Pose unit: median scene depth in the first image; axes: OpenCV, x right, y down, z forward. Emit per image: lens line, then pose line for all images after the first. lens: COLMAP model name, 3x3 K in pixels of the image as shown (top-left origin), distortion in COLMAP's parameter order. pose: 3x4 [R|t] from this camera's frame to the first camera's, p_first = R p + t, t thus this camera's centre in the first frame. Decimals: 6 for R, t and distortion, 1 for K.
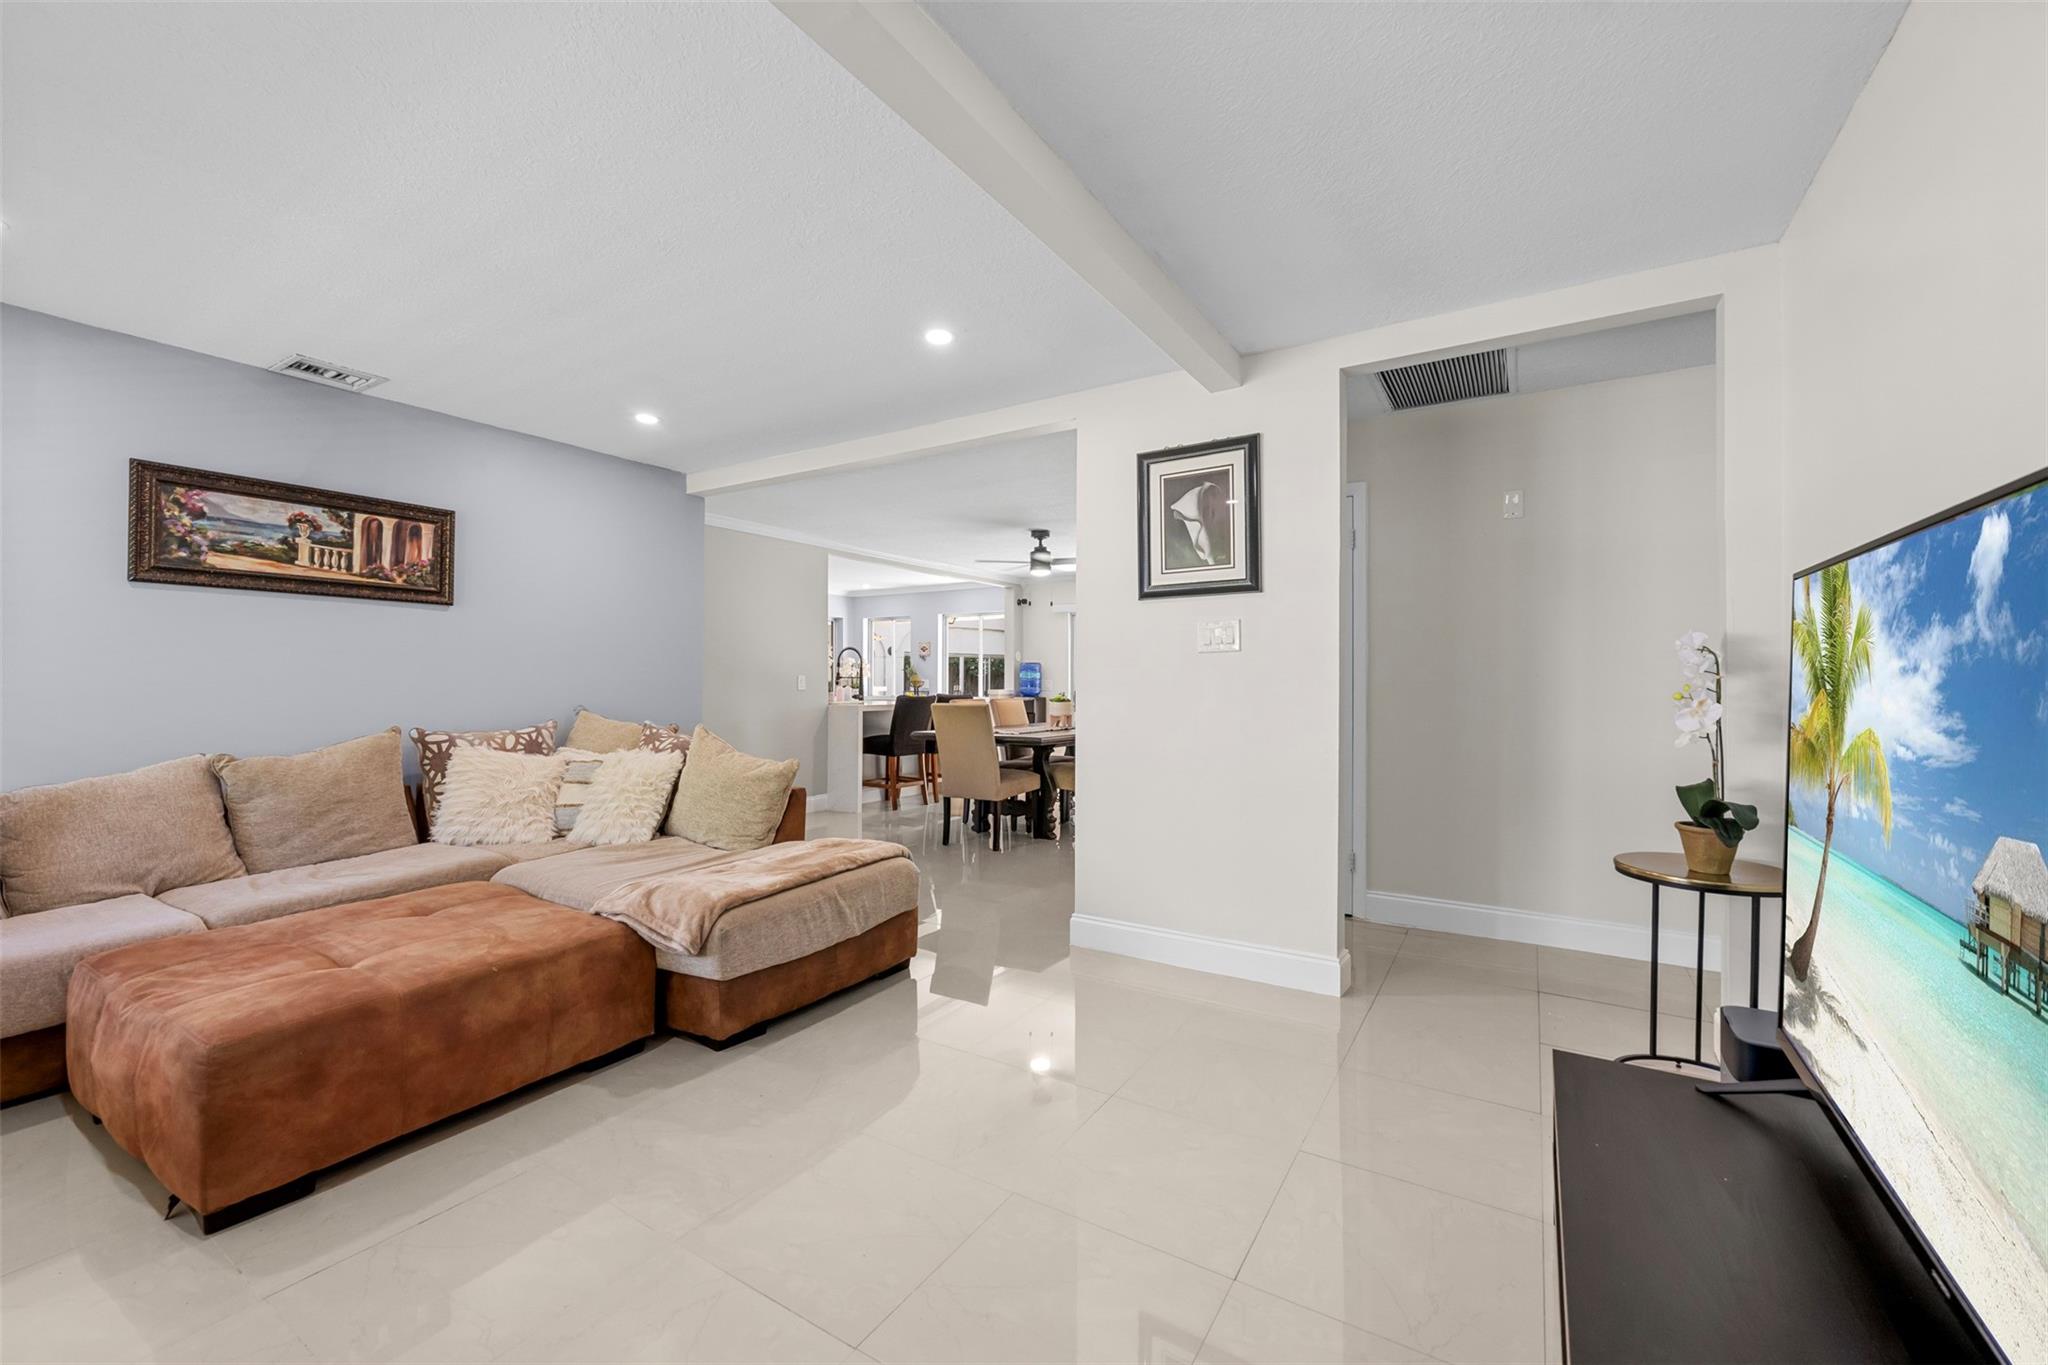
lens RADIAL K [[819.1, 0, 1024.0], [0, 819.1, 682.5], [0, 0, 1]] dist [0.001737, -0.000206]
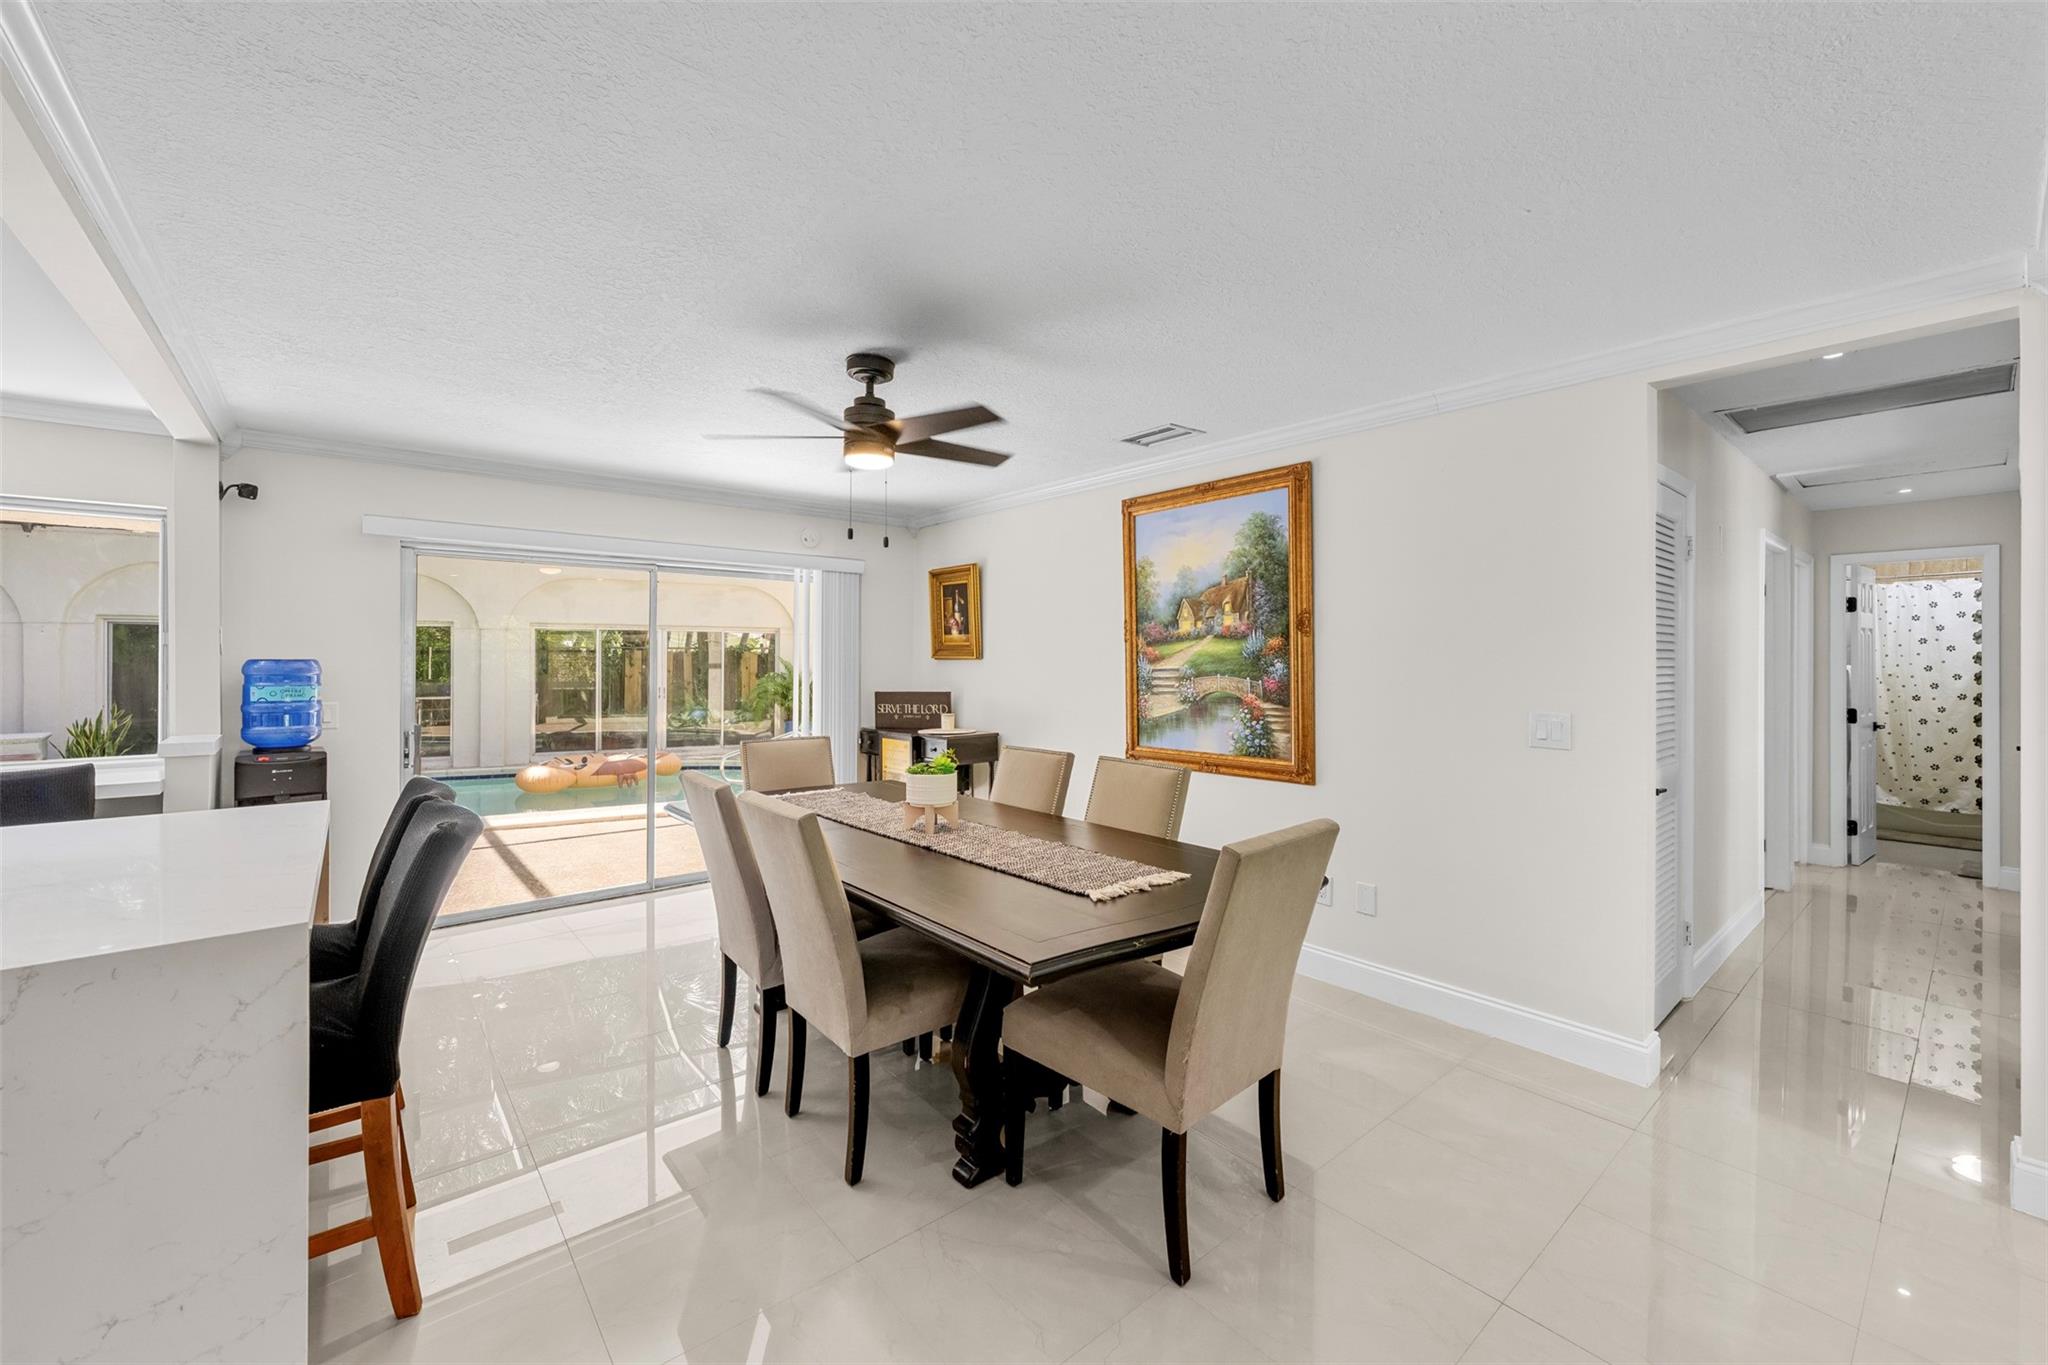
lens RADIAL K [[819.1, 0, 1024.0], [0, 819.1, 682.5], [0, 0, 1]] dist [0.001737, -0.000206]
pose [[0.314337, -0.030295, 0.948828, -0.242249], [-0.002006, 0.999467, 0.032577, -0.026633], [-0.949309, -0.012144, 0.314109, 0.560977]]
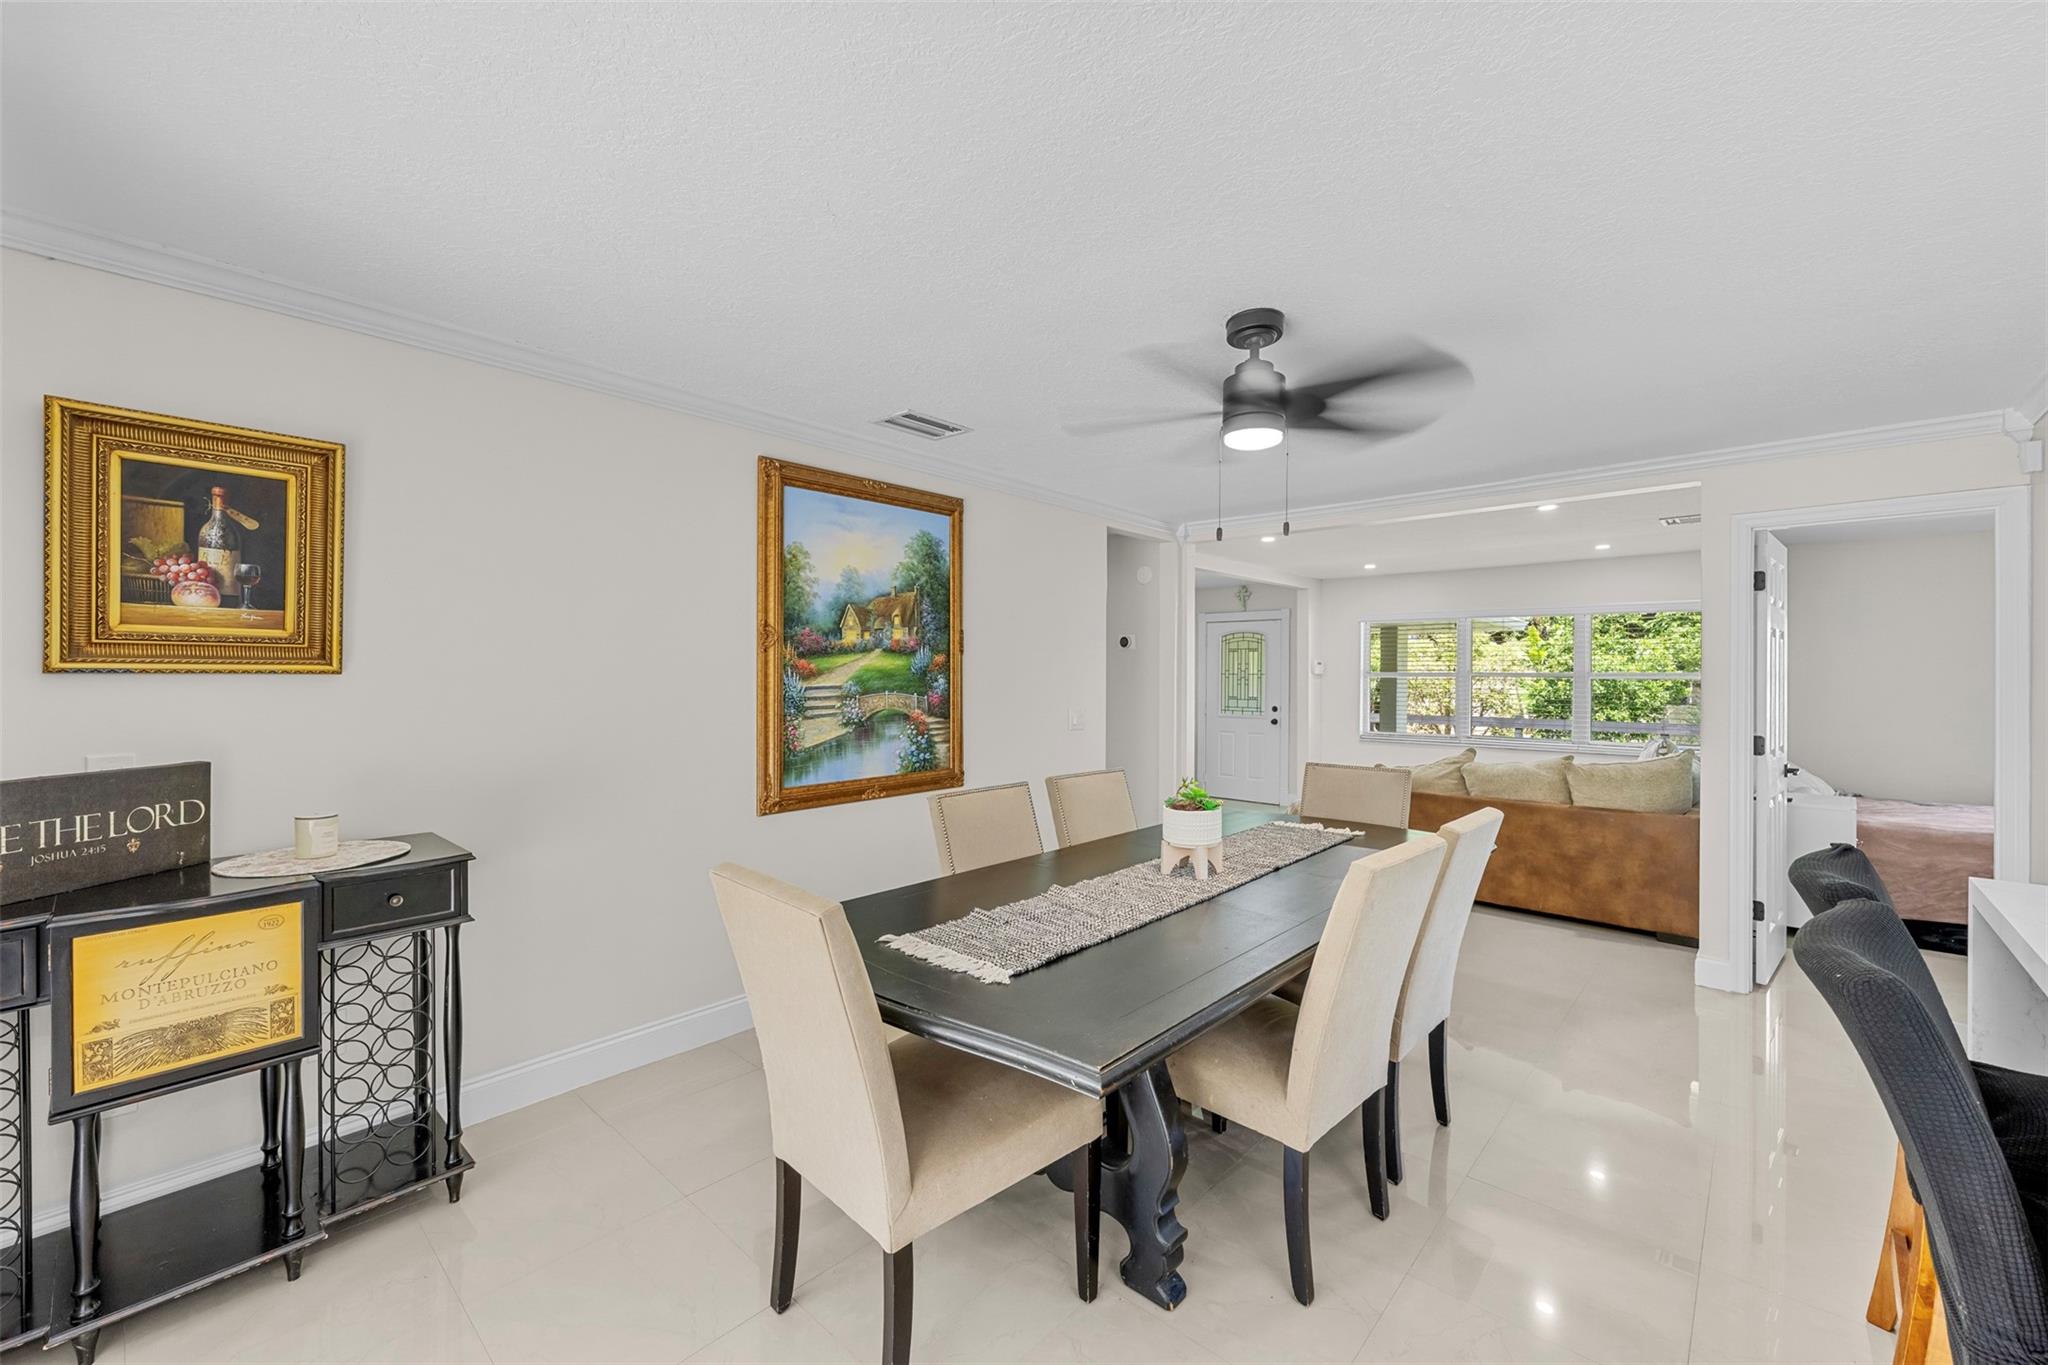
lens RADIAL K [[819.1, 0, 1024.0], [0, 819.1, 682.5], [0, 0, 1]] dist [0.001737, -0.000206]
pose [[-0.981949, -0.008898, 0.188935, 0.034019], [-0.007687, 0.999945, 0.007142, -0.024742], [-0.188988, 0.005561, -0.981964, 0.949599]]
